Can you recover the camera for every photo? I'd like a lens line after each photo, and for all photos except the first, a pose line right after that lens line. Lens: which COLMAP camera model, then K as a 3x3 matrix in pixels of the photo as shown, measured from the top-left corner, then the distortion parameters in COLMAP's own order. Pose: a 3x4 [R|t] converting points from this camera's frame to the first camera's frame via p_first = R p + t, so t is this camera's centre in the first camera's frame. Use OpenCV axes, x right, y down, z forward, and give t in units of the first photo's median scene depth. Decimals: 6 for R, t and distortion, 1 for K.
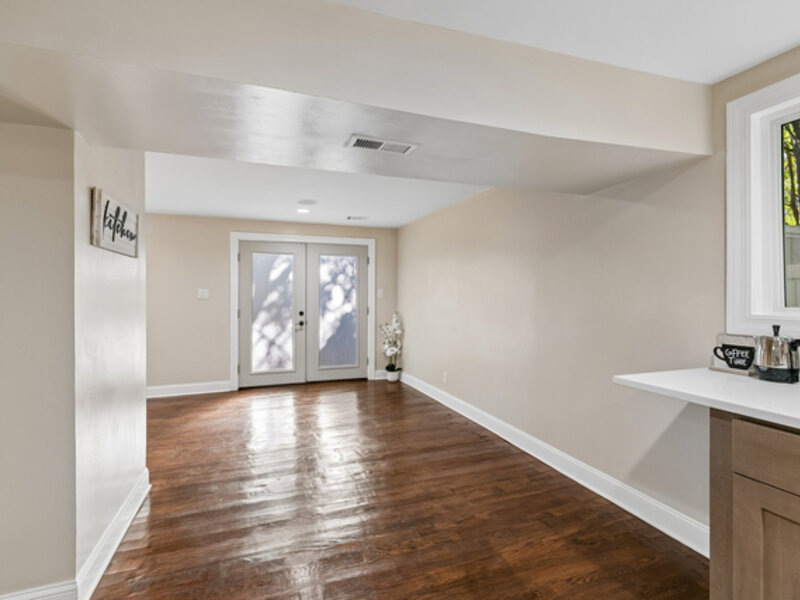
lens RADIAL K [[404.4, 0, 399.8], [0, 404.4, 295.9], [0, 0, 1]] dist [0.008727, -0.002881]
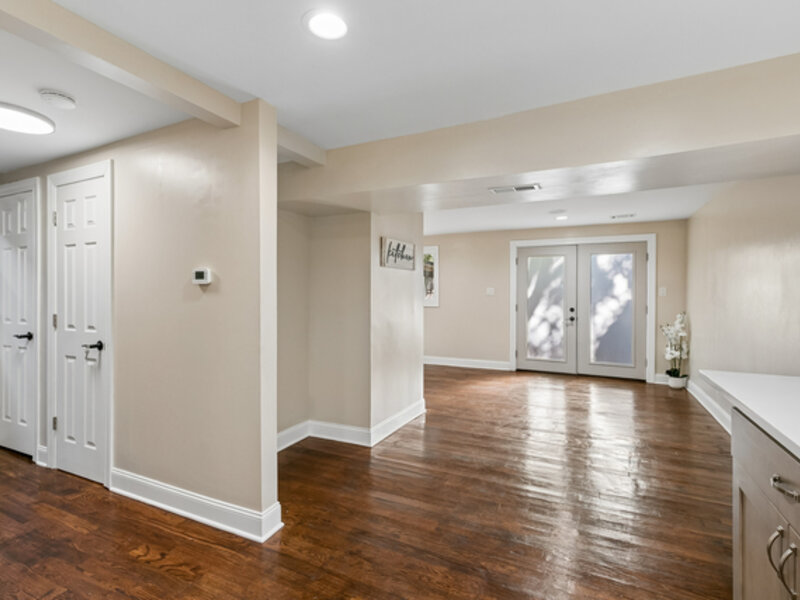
lens RADIAL K [[404.4, 0, 396.6], [0, 404.4, 293.5], [0, 0, 1]] dist [0.008727, -0.002881]
pose [[0.692243, 0.006698, -0.721634, 0.213485], [-0.006436, 0.999974, 0.003108, -0.000335], [0.721636, 0.002493, 0.692268, -0.090982]]
